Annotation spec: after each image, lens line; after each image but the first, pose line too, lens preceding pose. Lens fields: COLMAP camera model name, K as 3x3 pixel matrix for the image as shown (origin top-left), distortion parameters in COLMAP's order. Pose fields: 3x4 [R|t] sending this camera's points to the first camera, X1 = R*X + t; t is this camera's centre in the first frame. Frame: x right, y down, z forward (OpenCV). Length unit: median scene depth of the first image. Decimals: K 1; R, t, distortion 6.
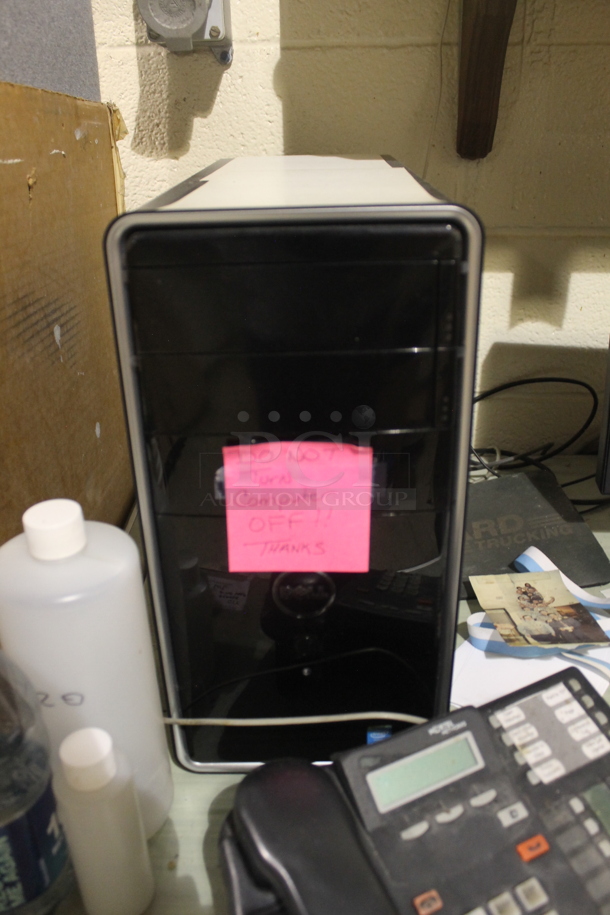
lens RADIAL K [[772.6, 0, 305.0], [0, 772.6, 457.5], [0, 0, 1]] dist [-0.149490, 0.105444]
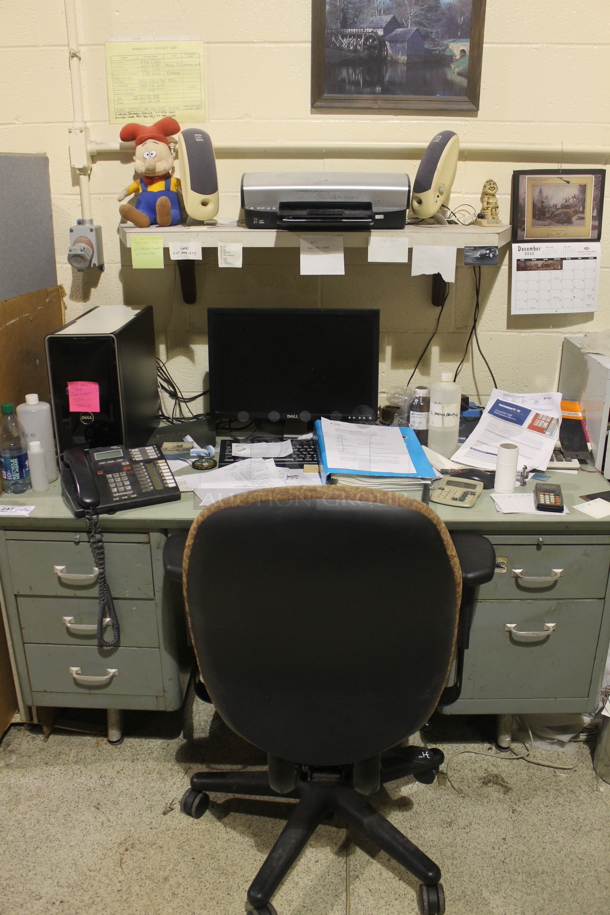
lens RADIAL K [[772.6, 0, 305.0], [0, 772.6, 457.5], [0, 0, 1]] dist [-0.149490, 0.105444]
pose [[0.999706, 0.024235, 0.000013, 0.776254], [-0.024155, 0.996411, -0.081133, 0.450168], [-0.001979, 0.081109, 0.996703, -2.070940]]
